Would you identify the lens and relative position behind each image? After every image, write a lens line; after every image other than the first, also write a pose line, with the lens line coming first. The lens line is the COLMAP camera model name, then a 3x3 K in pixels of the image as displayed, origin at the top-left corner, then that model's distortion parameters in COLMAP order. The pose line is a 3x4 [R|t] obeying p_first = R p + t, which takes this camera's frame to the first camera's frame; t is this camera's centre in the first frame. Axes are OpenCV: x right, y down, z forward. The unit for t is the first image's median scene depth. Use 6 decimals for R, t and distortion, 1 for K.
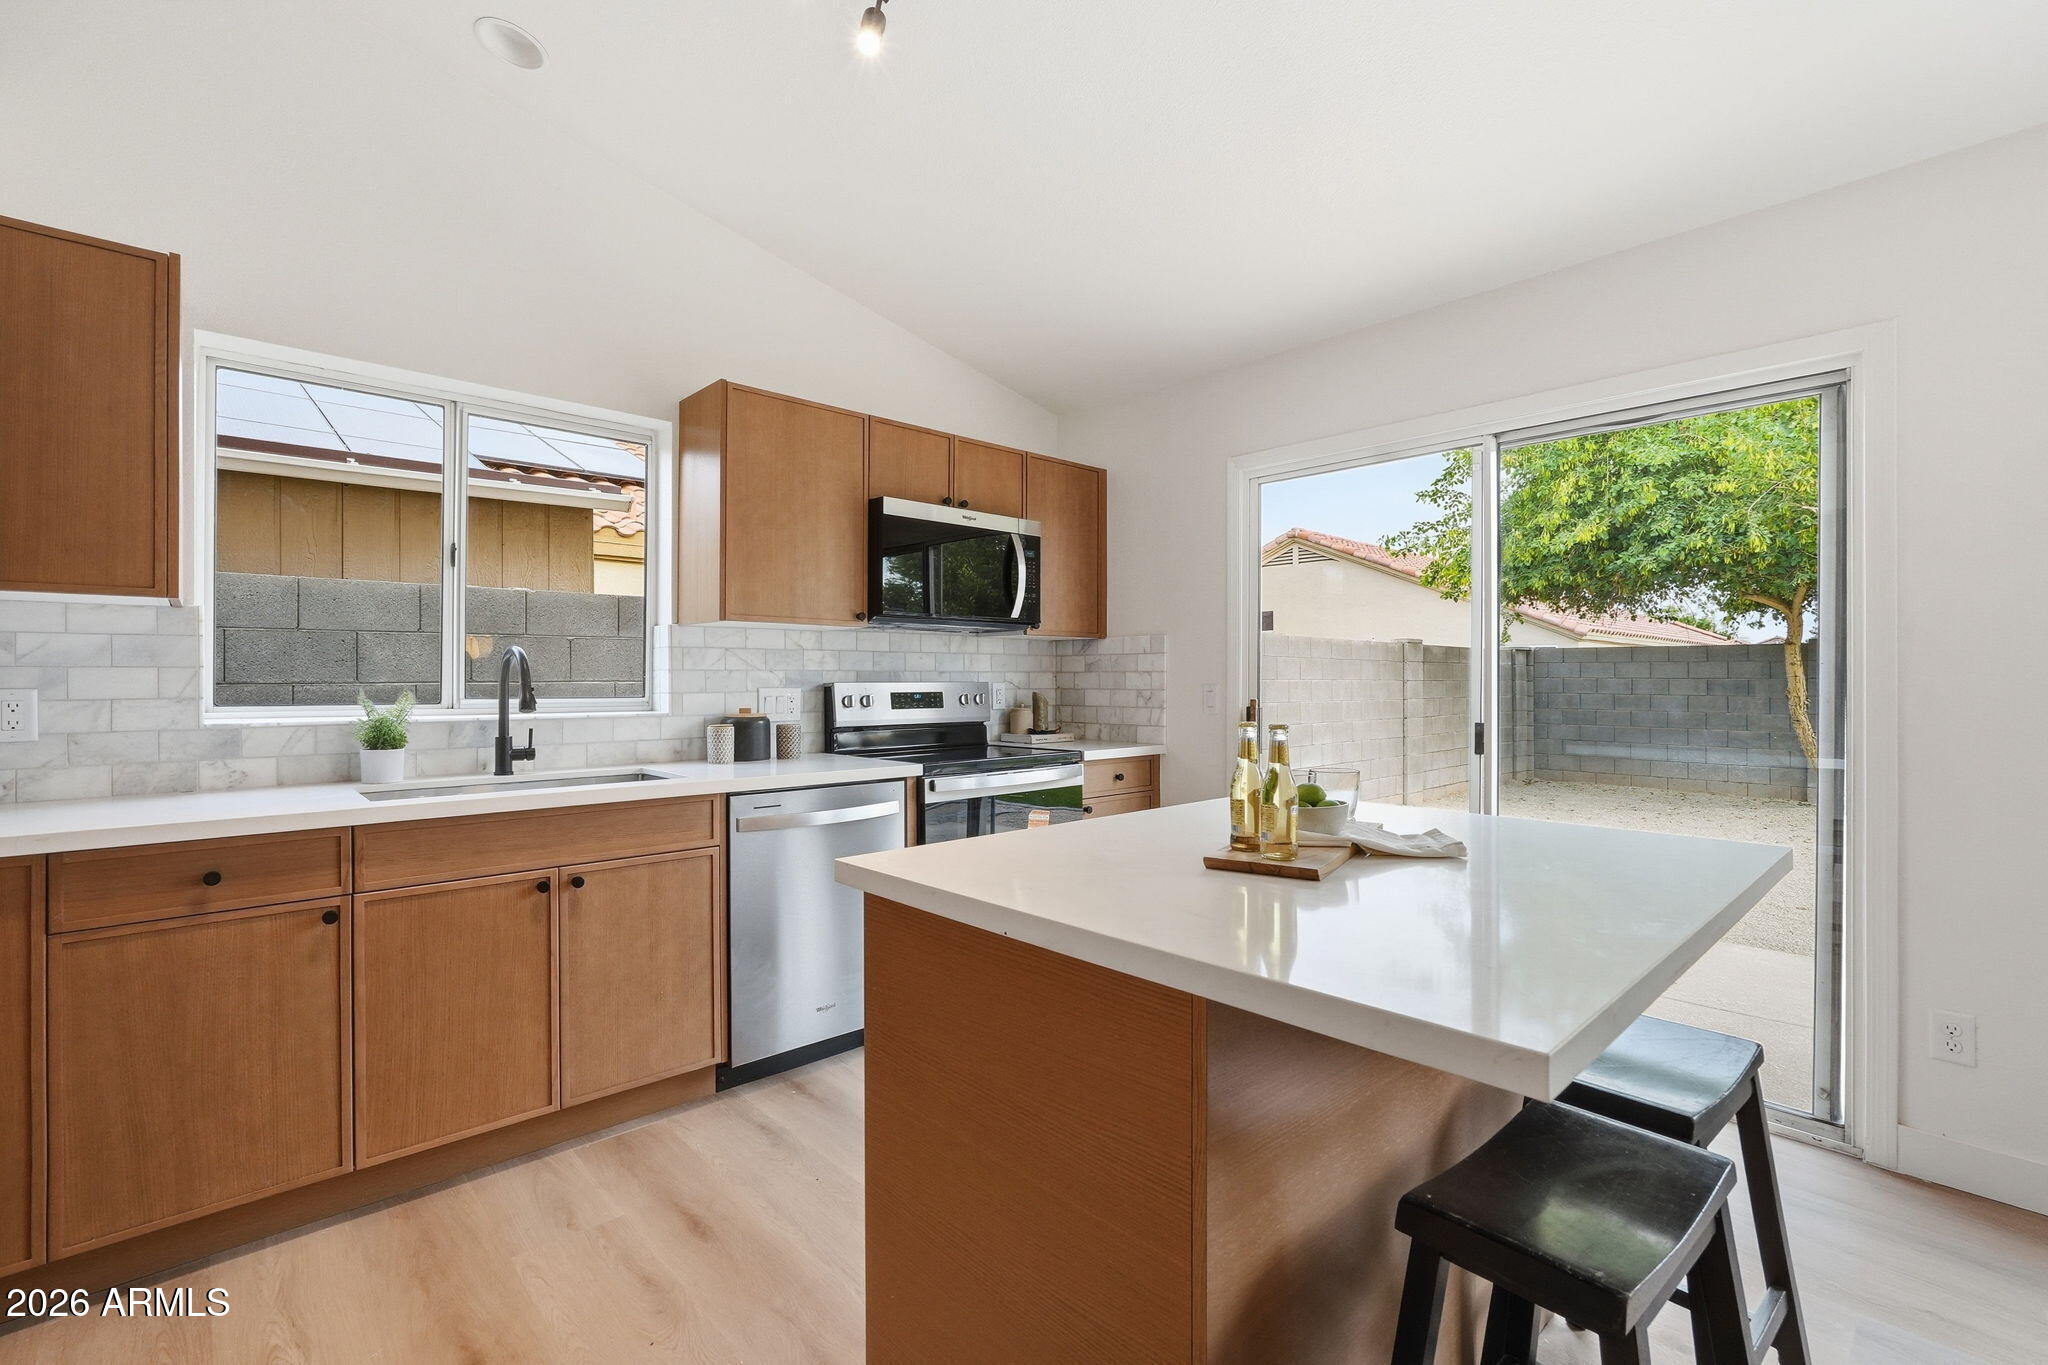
lens RADIAL K [[896.5, 0, 1015.7], [0, 896.5, 690.2], [0, 0, 1]] dist [-0.013201, 0.004729]
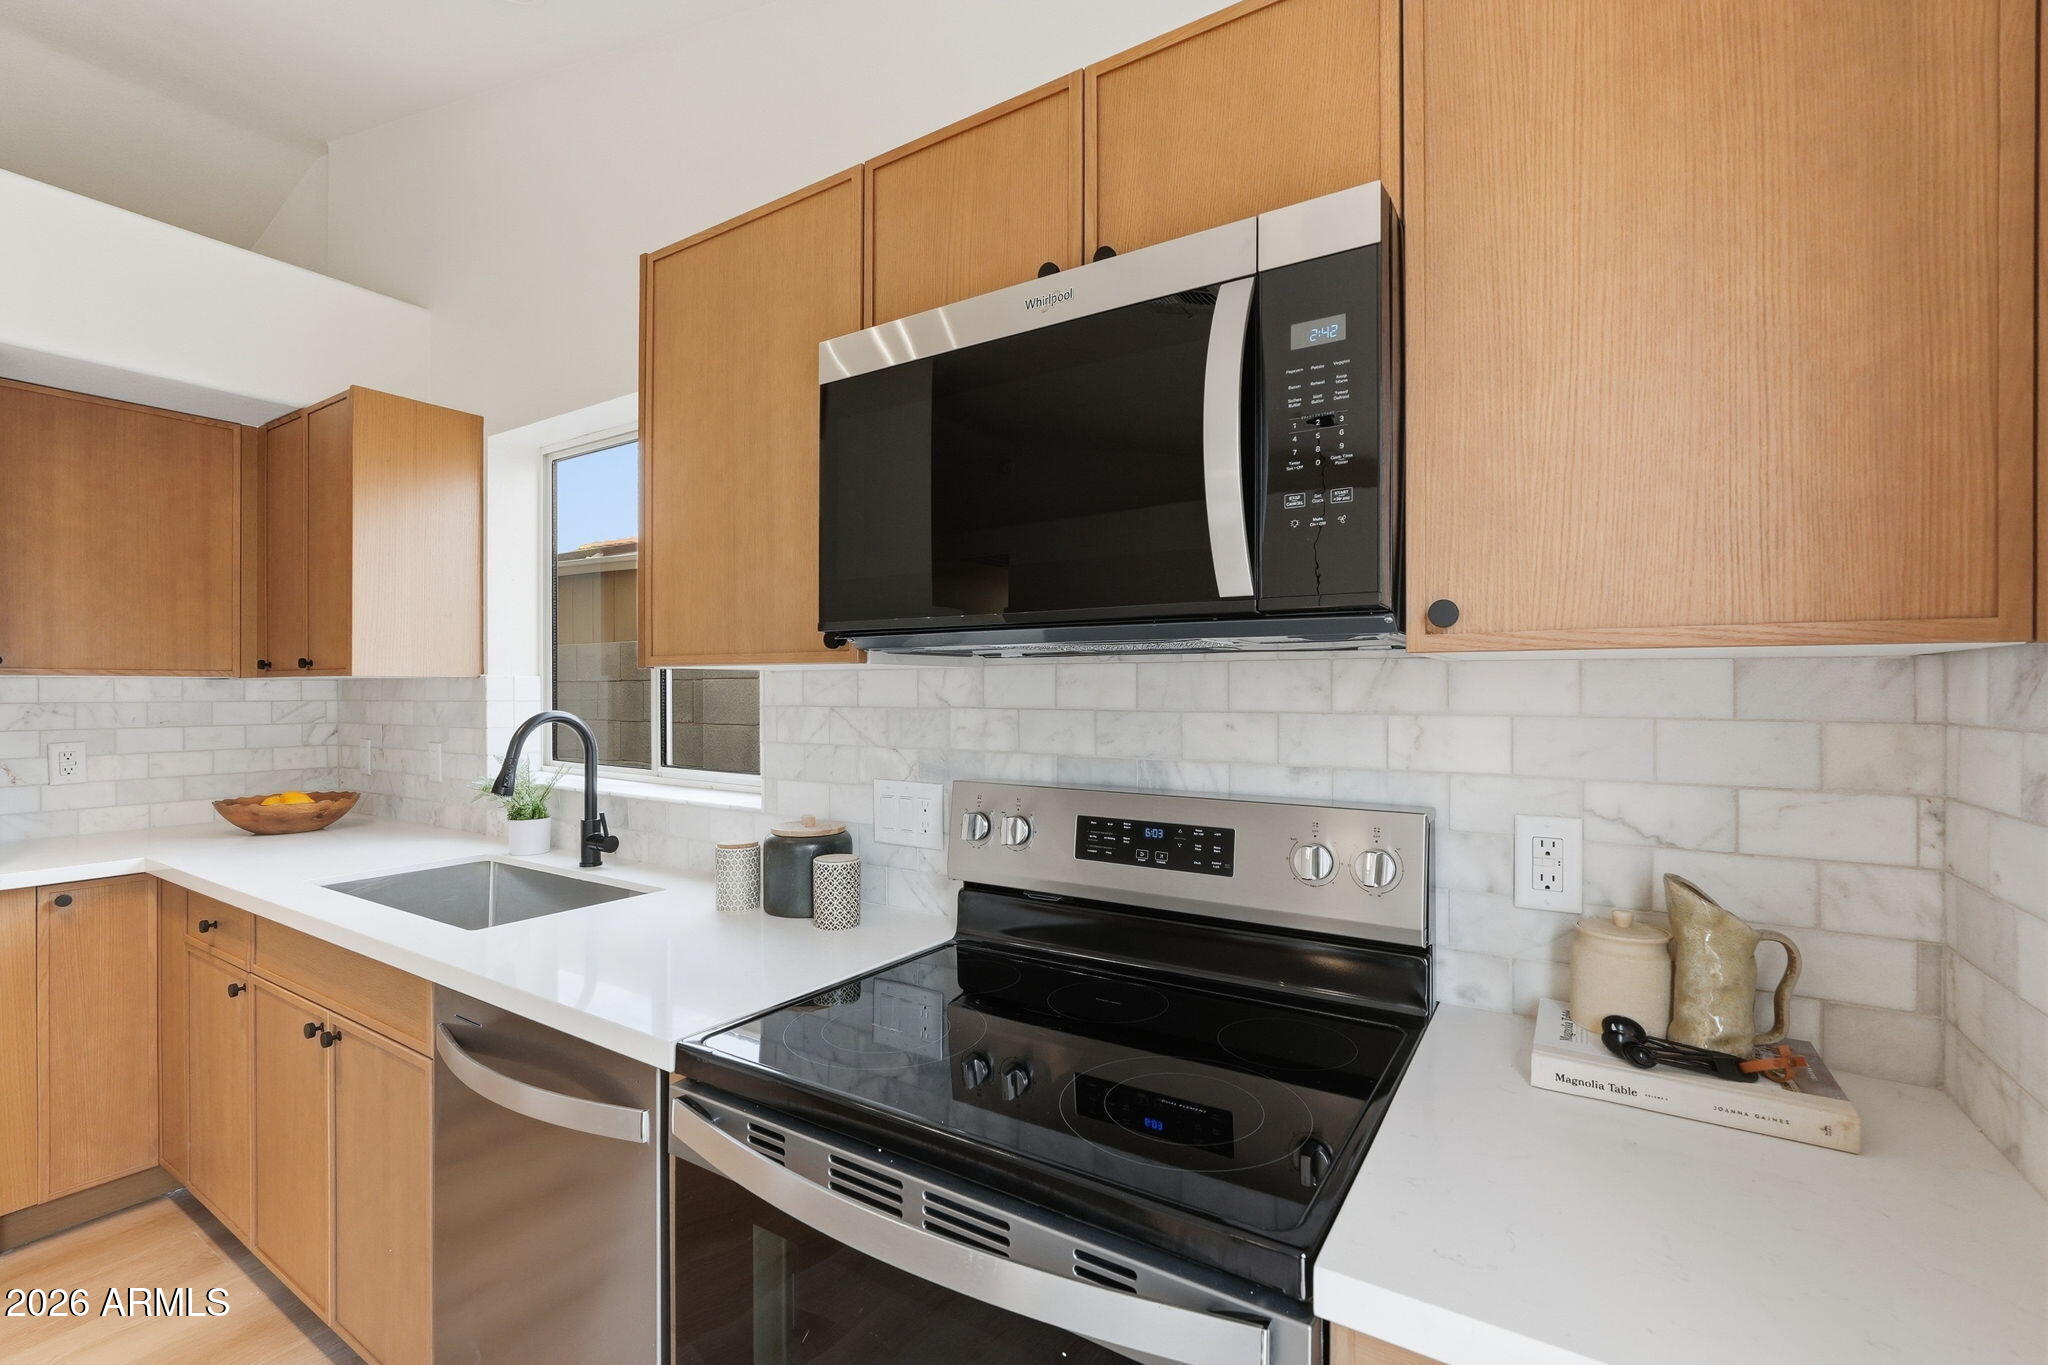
lens RADIAL K [[896.5, 0, 1020.4], [0, 896.5, 690.8], [0, 0, 1]] dist [-0.013201, 0.004729]
pose [[0.259795, 0.002415, -0.965661, 0.232507], [-0.010679, 0.999943, -0.000372, -0.051152], [0.965605, 0.010409, 0.259806, 0.850788]]
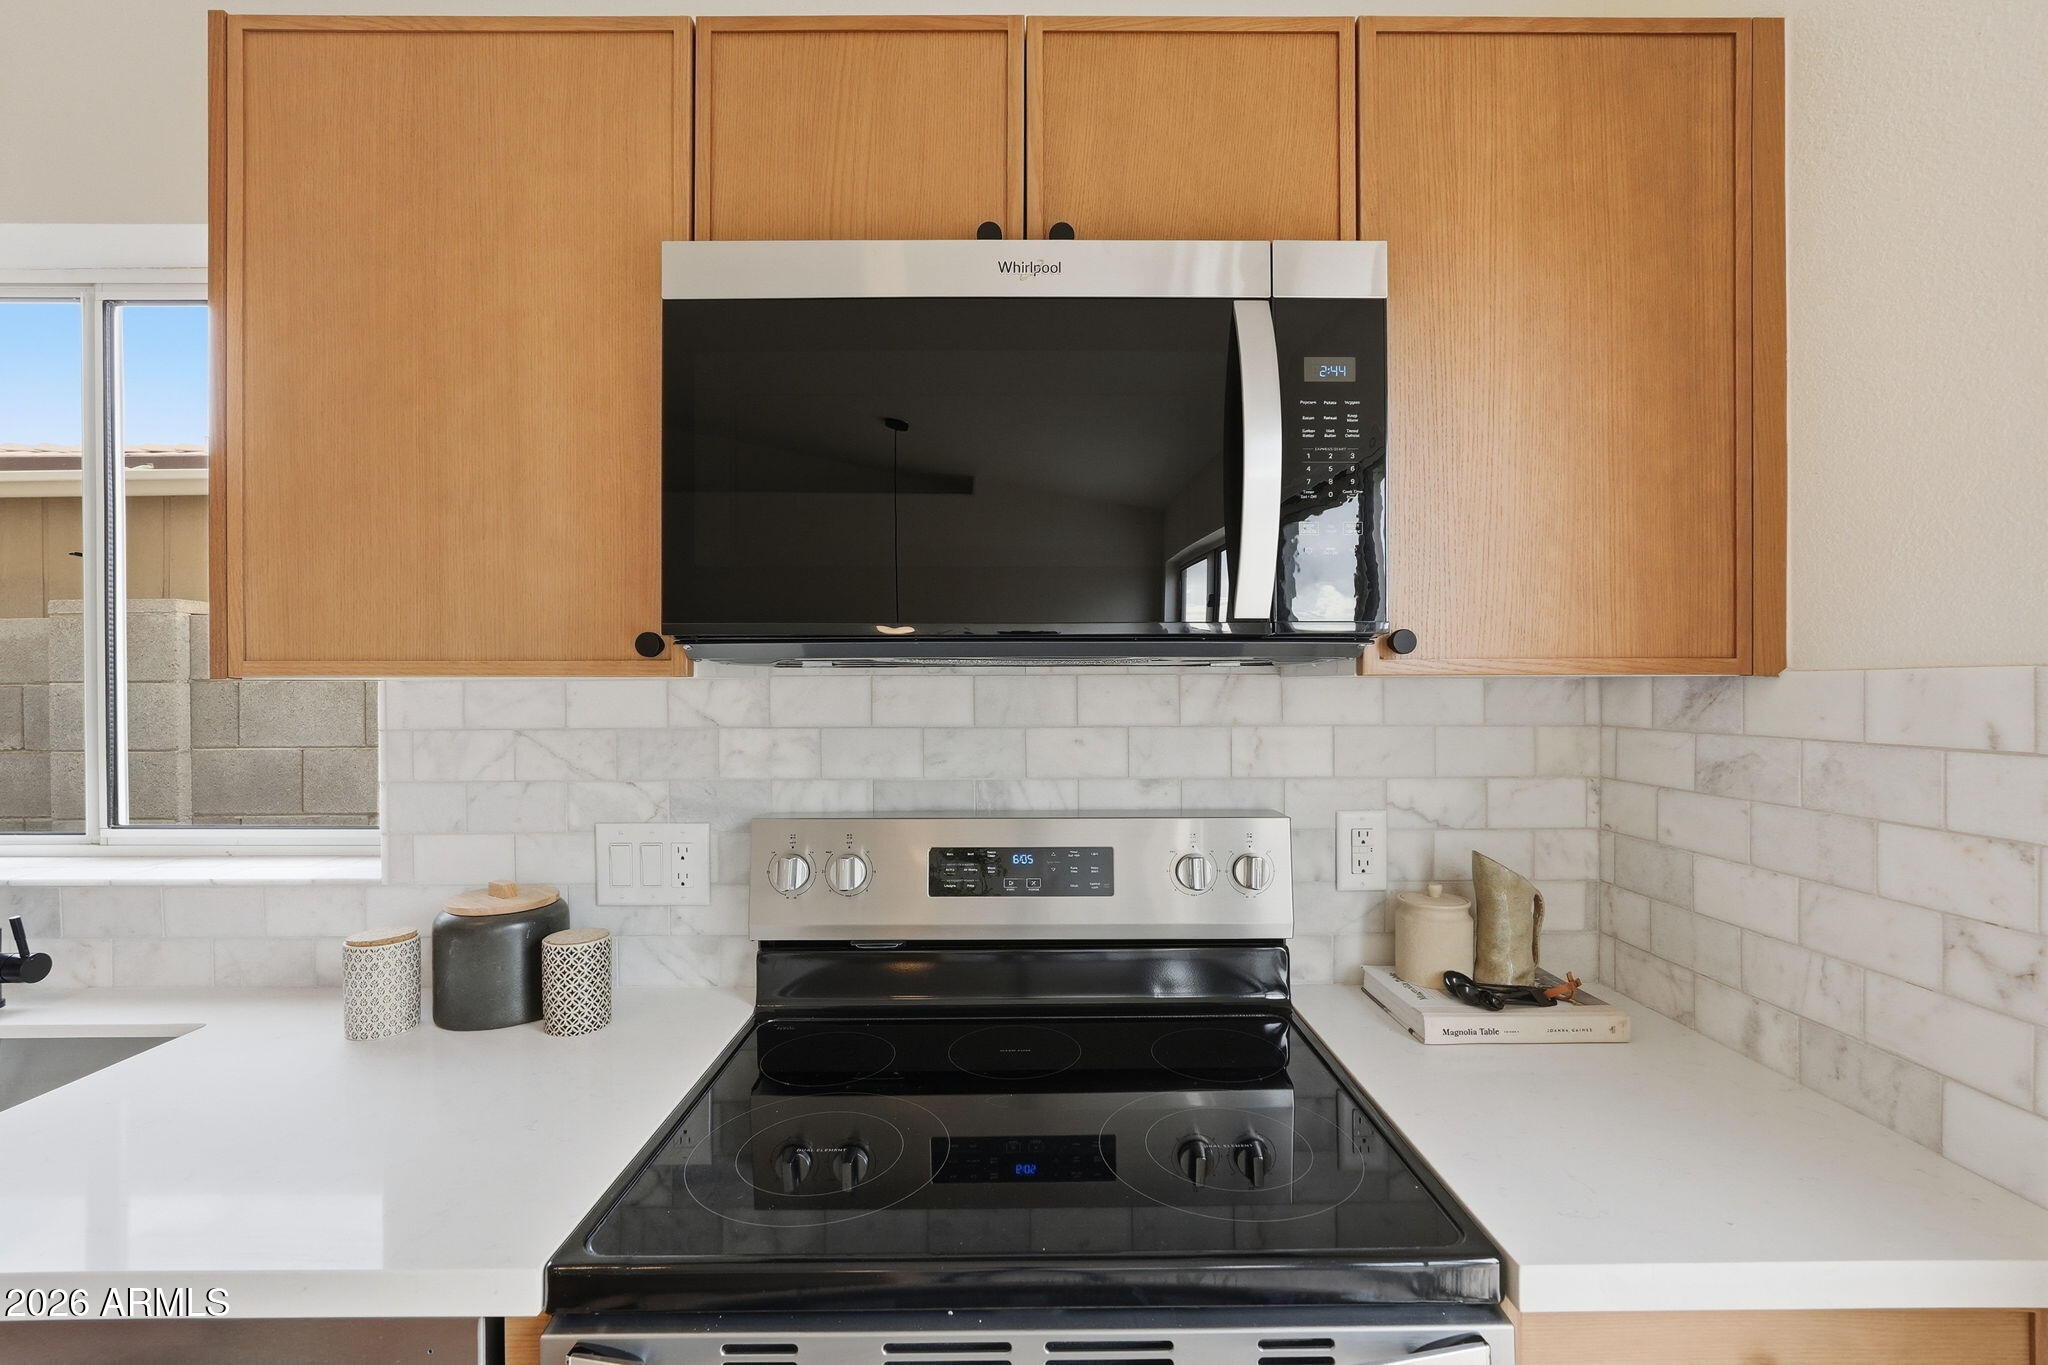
lens RADIAL K [[896.5, 0, 1025.8], [0, 896.5, 687.7], [0, 0, 1]] dist [-0.013201, 0.004729]
pose [[0.746781, 0.000636, -0.665070, 0.120965], [-0.003790, 0.999987, -0.003299, -0.058265], [0.665059, 0.004984, 0.746774, 0.742593]]
